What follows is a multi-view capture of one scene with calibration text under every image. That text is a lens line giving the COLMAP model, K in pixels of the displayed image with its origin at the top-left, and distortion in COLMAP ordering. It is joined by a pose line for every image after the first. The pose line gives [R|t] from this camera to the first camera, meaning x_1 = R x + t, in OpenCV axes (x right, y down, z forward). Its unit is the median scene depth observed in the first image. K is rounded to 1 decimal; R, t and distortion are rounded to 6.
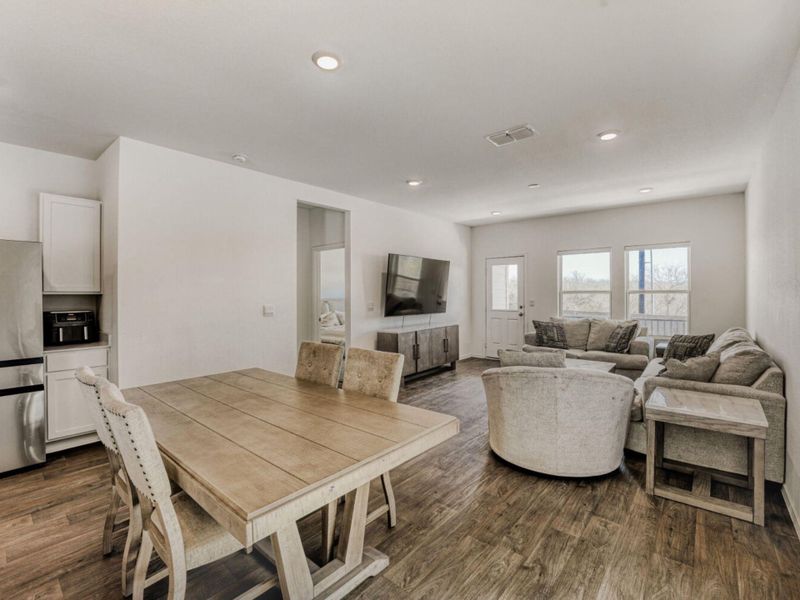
lens RADIAL K [[364.8, 0, 400.1], [0, 364.8, 295.5], [0, 0, 1]] dist [-0.017602, 0.000345]
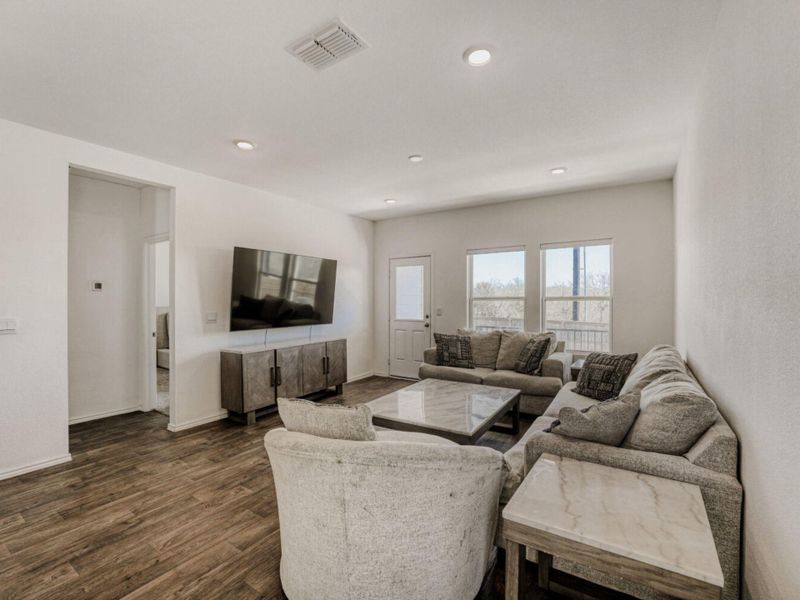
lens RADIAL K [[365.9, 0, 388.3], [0, 365.9, 301.1], [0, 0, 1]] dist [-0.020792, -0.000537]
pose [[0.994924, 0.001293, 0.100617, 0.204736], [-0.001109, 0.999998, -0.001888, -0.001956], [-0.100619, 0.001767, 0.994923, 0.218381]]
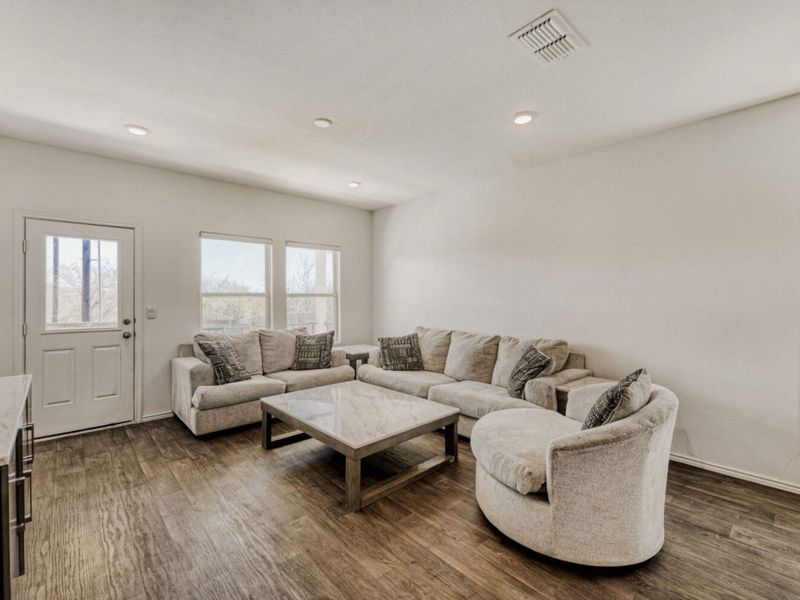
lens RADIAL K [[364.8, 0, 400.1], [0, 364.8, 295.5], [0, 0, 1]] dist [-0.017602, 0.000345]
pose [[0.132551, 0.005361, 0.991162, -0.191809], [0.004255, 0.999973, -0.005977, -0.002762], [-0.991167, 0.005010, 0.132524, 0.682019]]
